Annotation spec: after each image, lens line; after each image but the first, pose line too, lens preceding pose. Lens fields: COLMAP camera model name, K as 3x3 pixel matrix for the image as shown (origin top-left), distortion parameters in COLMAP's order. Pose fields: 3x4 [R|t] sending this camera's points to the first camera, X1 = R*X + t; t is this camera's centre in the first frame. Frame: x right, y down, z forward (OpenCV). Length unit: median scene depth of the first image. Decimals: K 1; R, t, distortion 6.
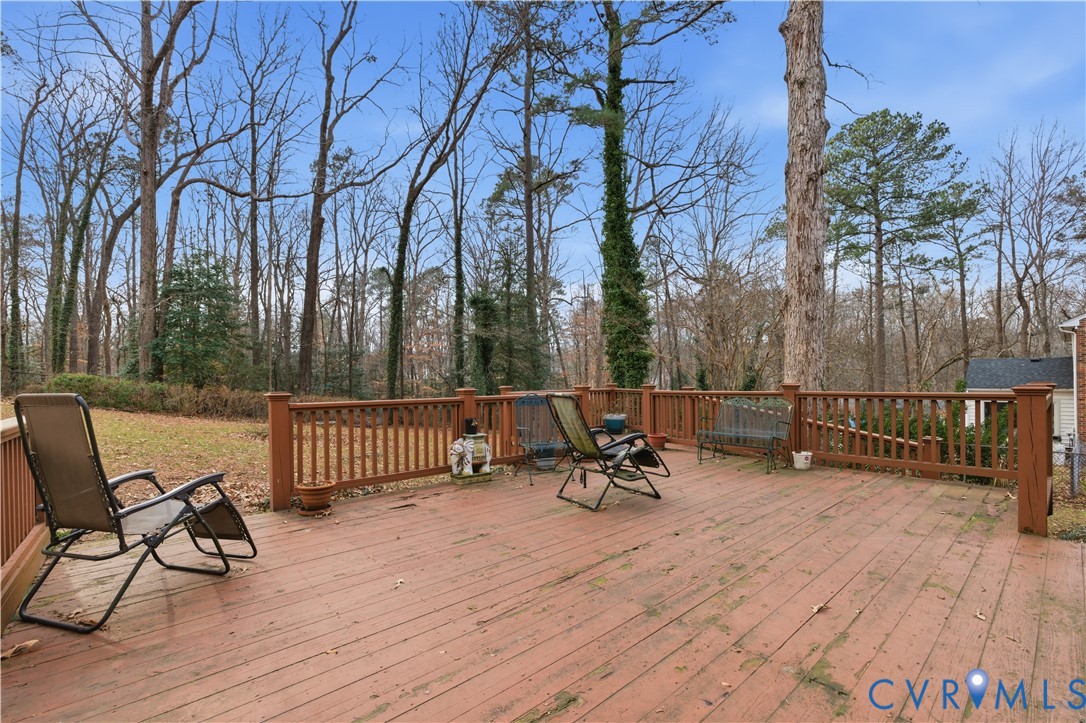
lens RADIAL K [[466.0, 0, 544.6], [0, 466.0, 364.5], [0, 0, 1]] dist [0.022125, -0.005834]
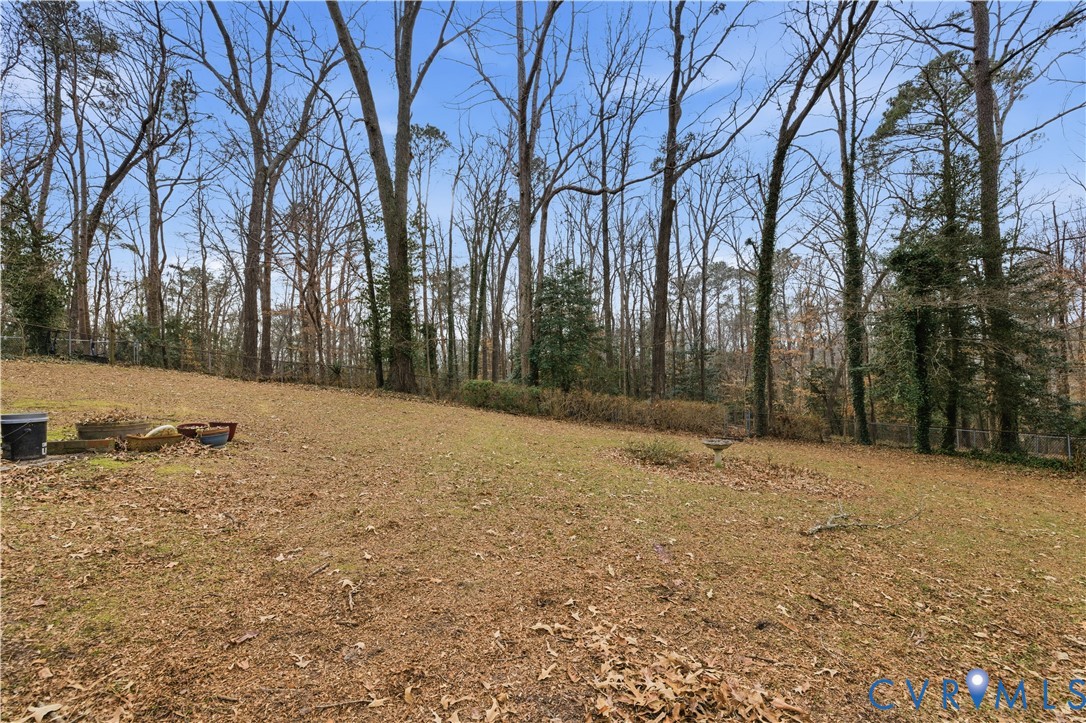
lens RADIAL K [[466.0, 0, 544.6], [0, 466.0, 364.5], [0, 0, 1]] dist [0.022125, -0.005834]
pose [[0.782199, -0.032808, -0.622164, -0.126405], [0.022027, 0.999444, -0.025010, 0.012882], [0.622639, 0.005859, 0.782487, 0.164459]]
